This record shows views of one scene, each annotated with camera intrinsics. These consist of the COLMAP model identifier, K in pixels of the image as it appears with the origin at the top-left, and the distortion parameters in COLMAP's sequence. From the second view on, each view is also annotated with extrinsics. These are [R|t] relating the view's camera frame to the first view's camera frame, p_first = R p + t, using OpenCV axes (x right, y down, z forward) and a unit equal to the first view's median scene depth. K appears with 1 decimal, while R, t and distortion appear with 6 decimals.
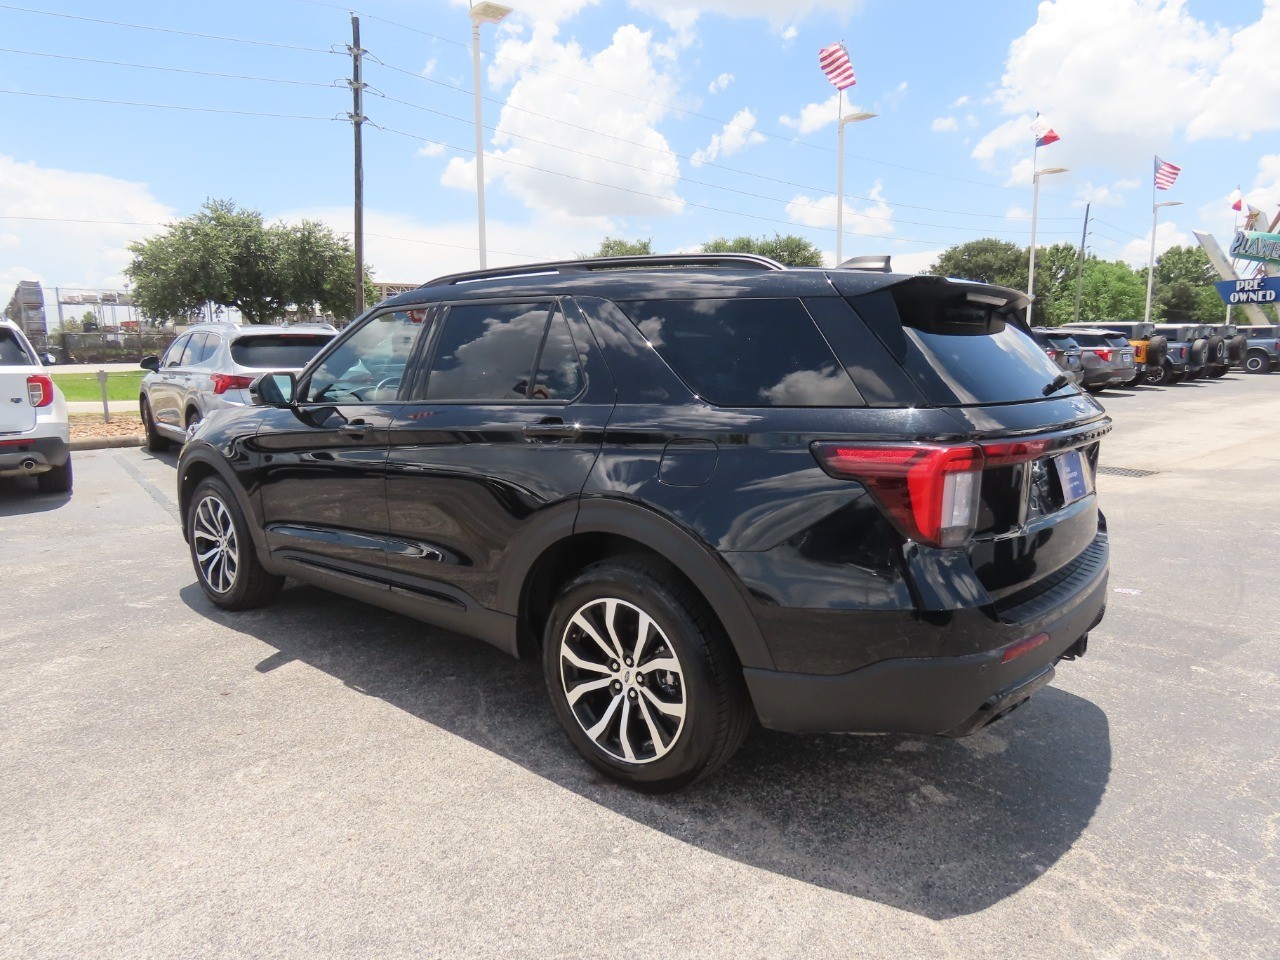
lens RADIAL K [[815.6, 0, 651.5], [0, 815.6, 486.9], [0, 0, 1]] dist [-0.003983, -0.003040]
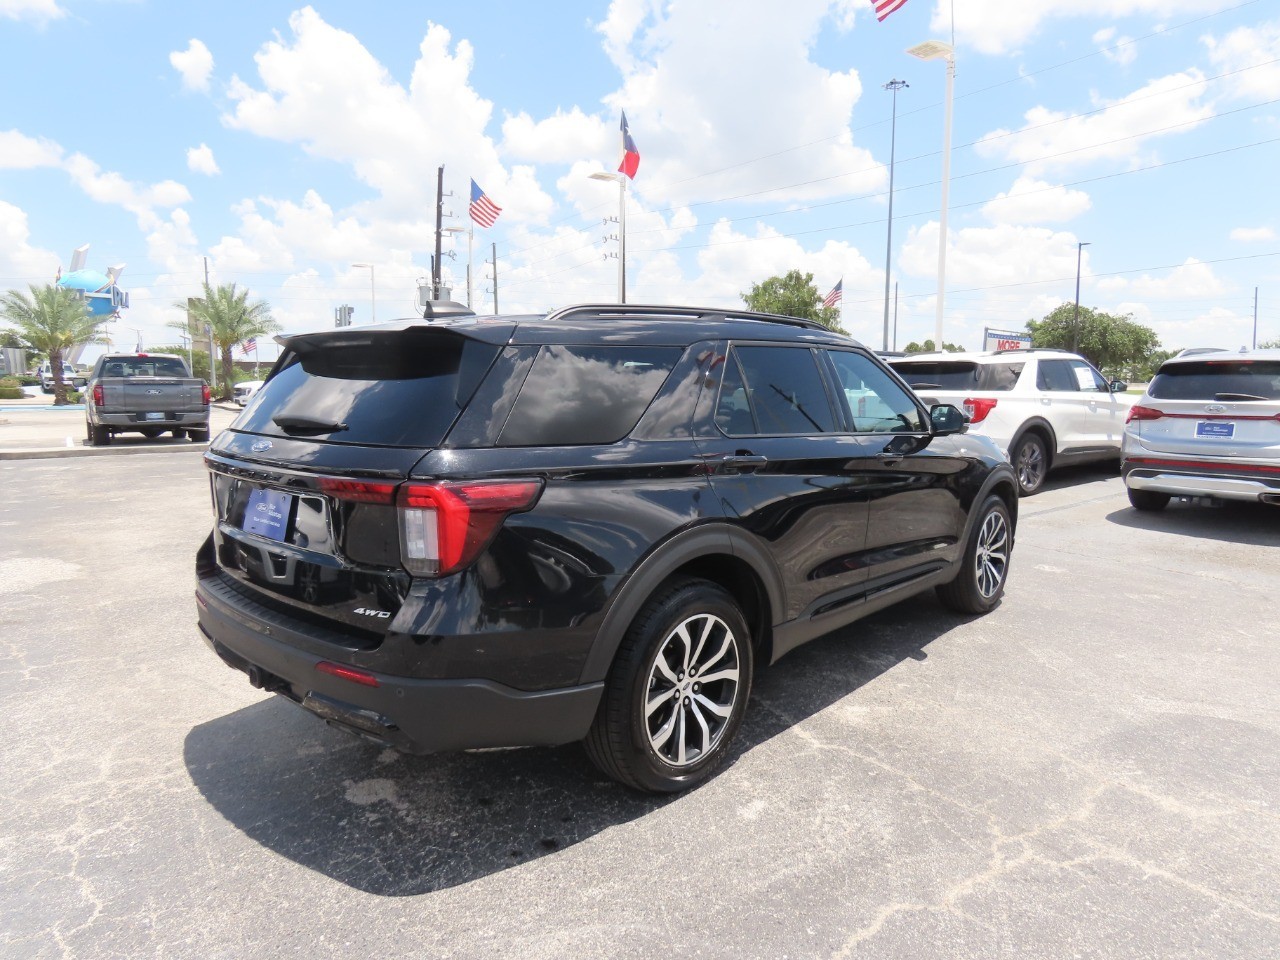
lens RADIAL K [[815.6, 0, 641.2], [0, 815.6, 472.6], [0, 0, 1]] dist [-0.003983, -0.003040]
pose [[-0.054248, 0.115829, -0.991787, 1.244871], [-0.159827, 0.979436, 0.123129, -0.221394], [0.985653, 0.165193, -0.034620, 1.223858]]
